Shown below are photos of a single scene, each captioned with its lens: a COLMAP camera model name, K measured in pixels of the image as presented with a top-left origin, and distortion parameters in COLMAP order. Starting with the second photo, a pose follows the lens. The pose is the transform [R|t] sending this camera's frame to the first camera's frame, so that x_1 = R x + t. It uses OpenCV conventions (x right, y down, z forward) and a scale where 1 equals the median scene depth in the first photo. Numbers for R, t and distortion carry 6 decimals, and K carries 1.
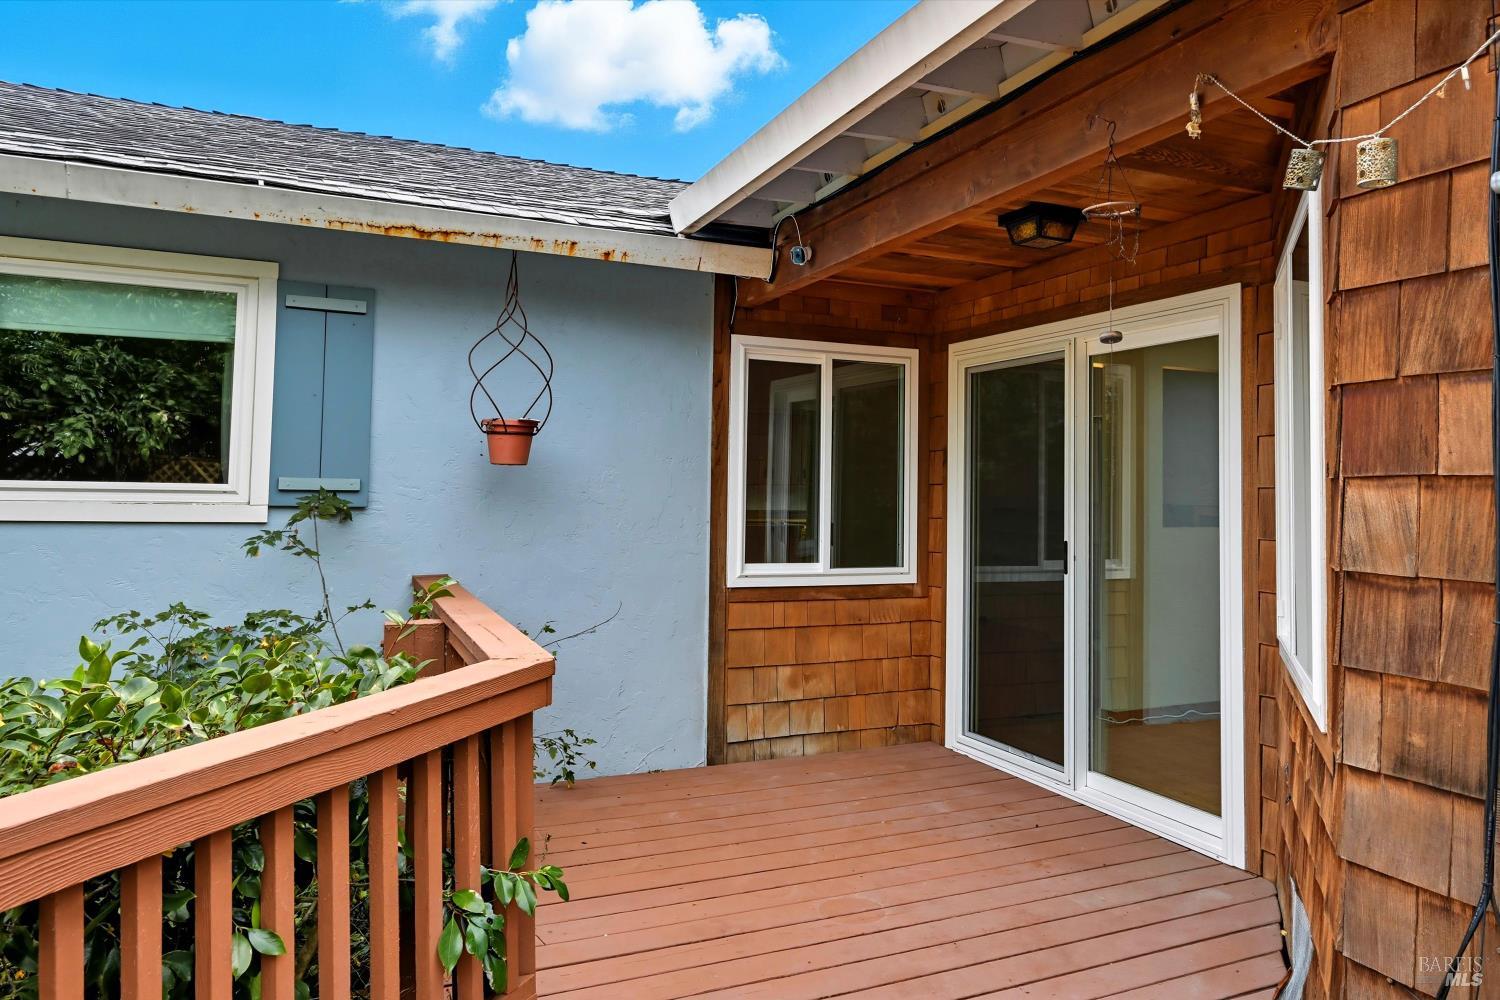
lens RADIAL K [[1012.4, 0, 754.4], [0, 1012.4, 494.0], [0, 0, 1]] dist [0.005245, 0.000502]
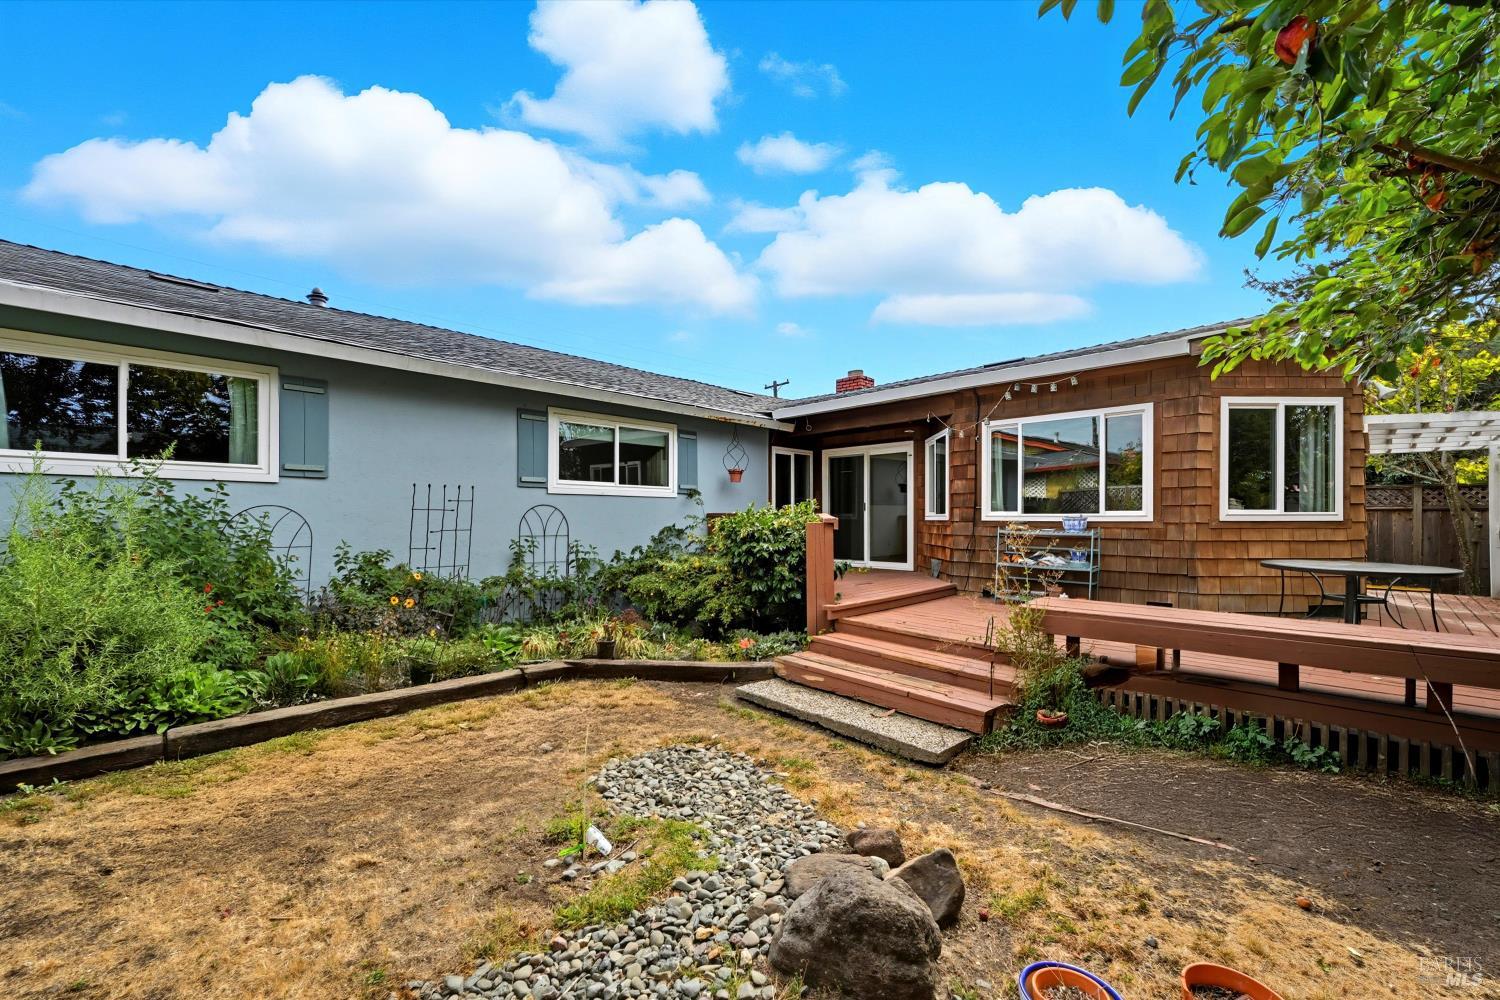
lens RADIAL K [[594.5, 0, 748.8], [0, 594.5, 506.2], [0, 0, 1]] dist [0.001484, -0.000082]
pose [[0.931526, -0.004608, 0.363645, -0.968513], [0.009376, 0.999892, -0.011347, 0.082581], [-0.363553, 0.013980, 0.931469, -1.005231]]
